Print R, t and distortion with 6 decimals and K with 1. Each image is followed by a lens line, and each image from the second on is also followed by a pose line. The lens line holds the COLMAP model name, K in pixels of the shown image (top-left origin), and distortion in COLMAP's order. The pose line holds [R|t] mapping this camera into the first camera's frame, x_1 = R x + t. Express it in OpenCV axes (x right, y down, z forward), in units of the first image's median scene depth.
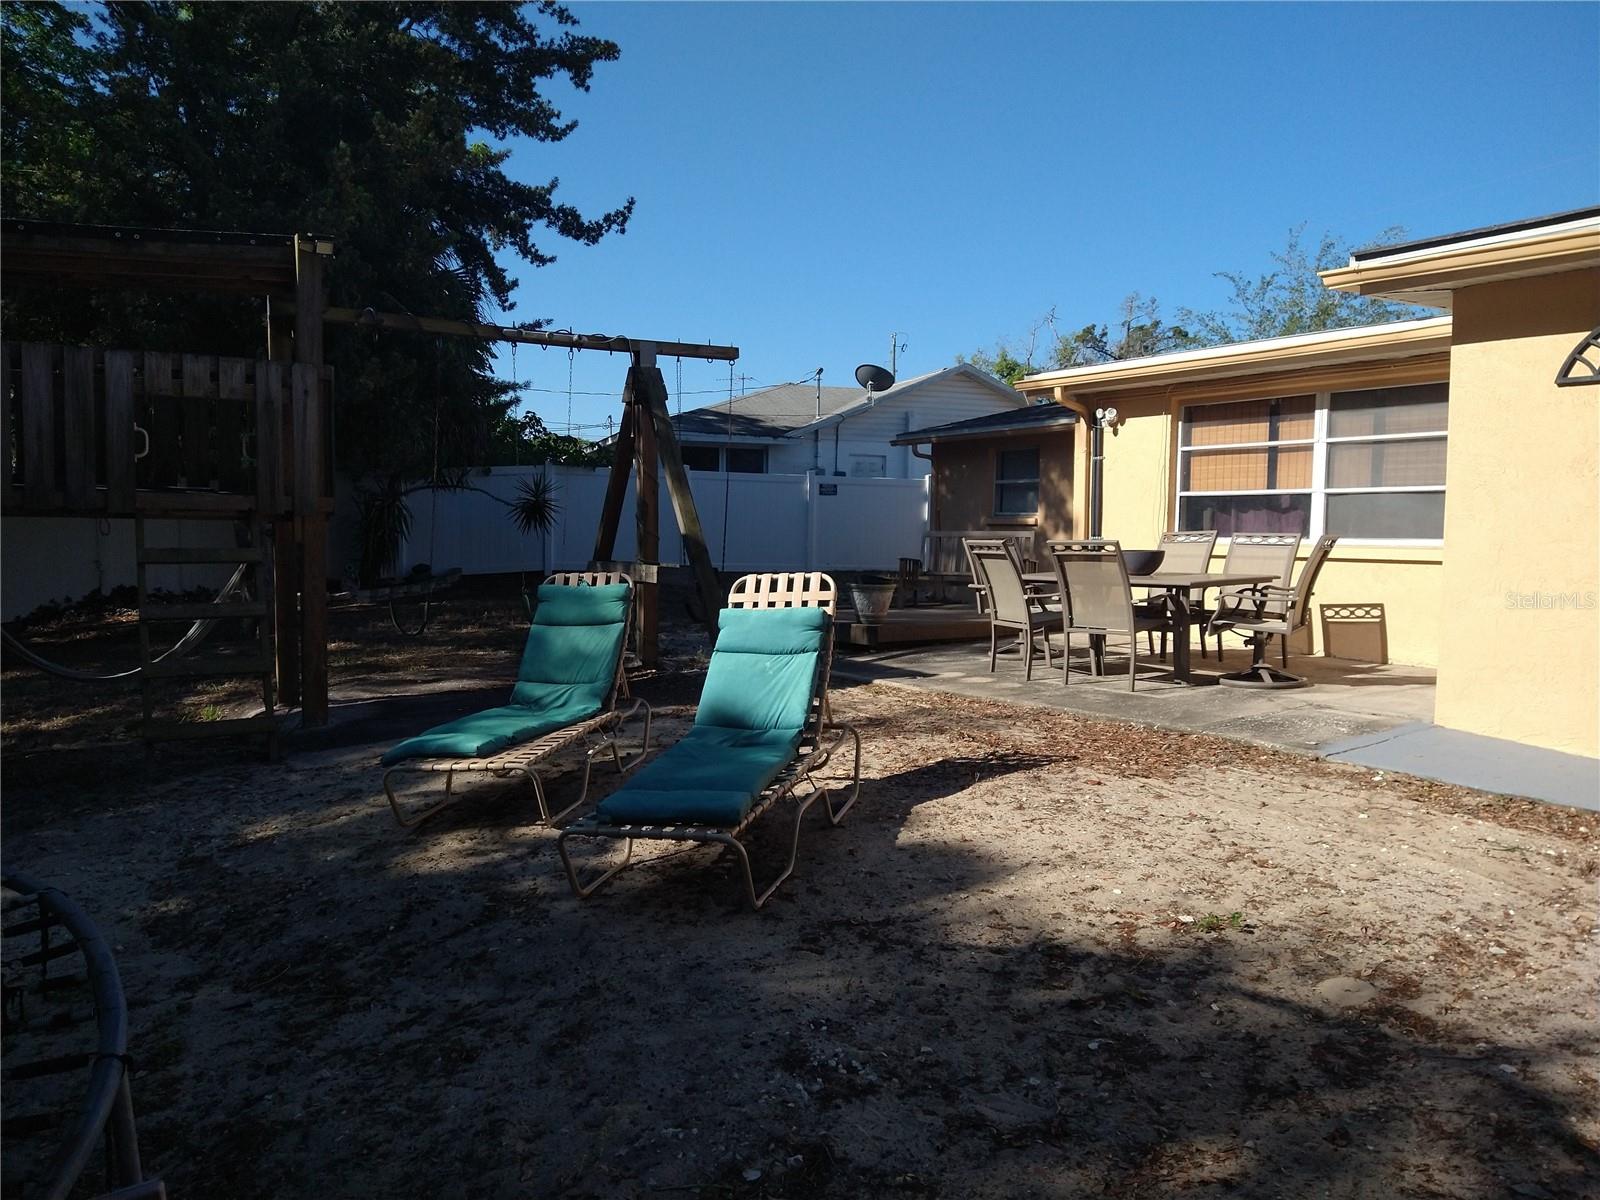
lens RADIAL K [[1182.8, 0, 794.4], [0, 1182.8, 598.3], [0, 0, 1]] dist [0.071540, -0.091906]
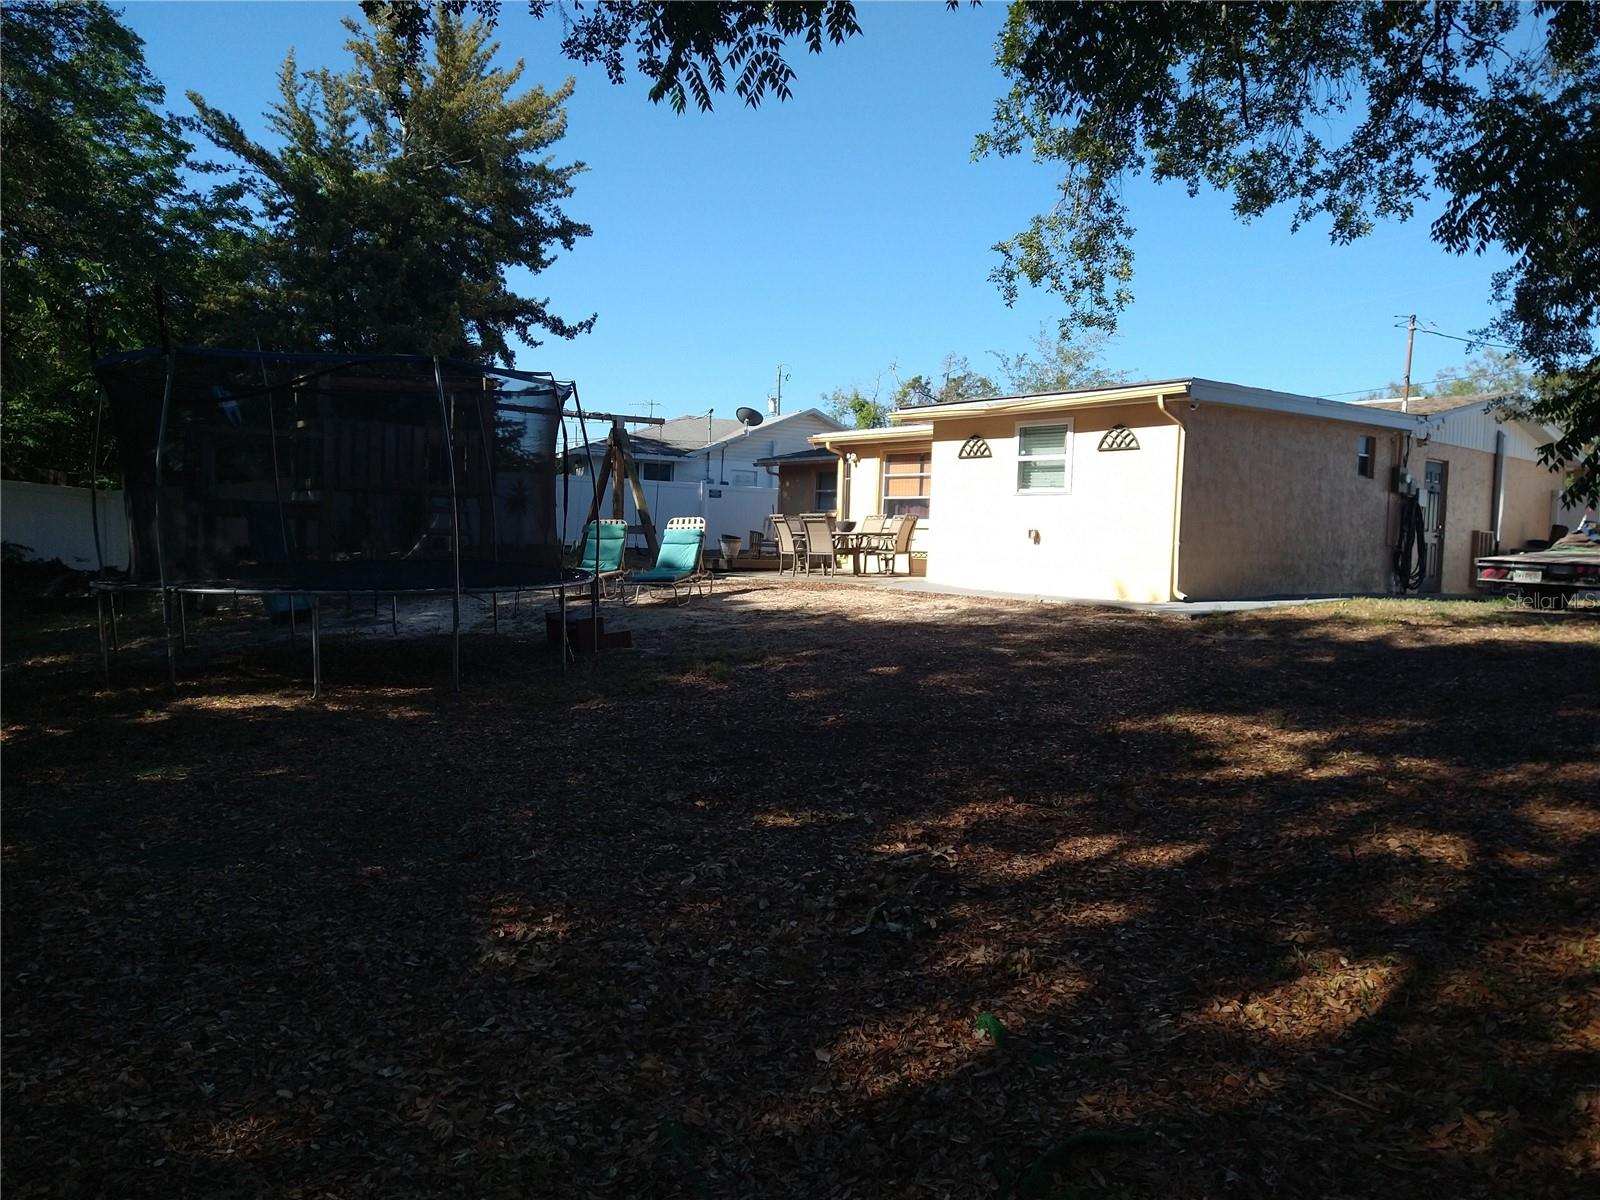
lens RADIAL K [[1182.8, 0, 793.8], [0, 1182.8, 608.8], [0, 0, 1]] dist [0.071540, -0.091906]
pose [[0.996119, 0.015990, 0.086549, 0.001445], [-0.016044, 0.999871, -0.000075, 0.082430], [-0.086539, -0.001314, 0.996248, -0.787335]]
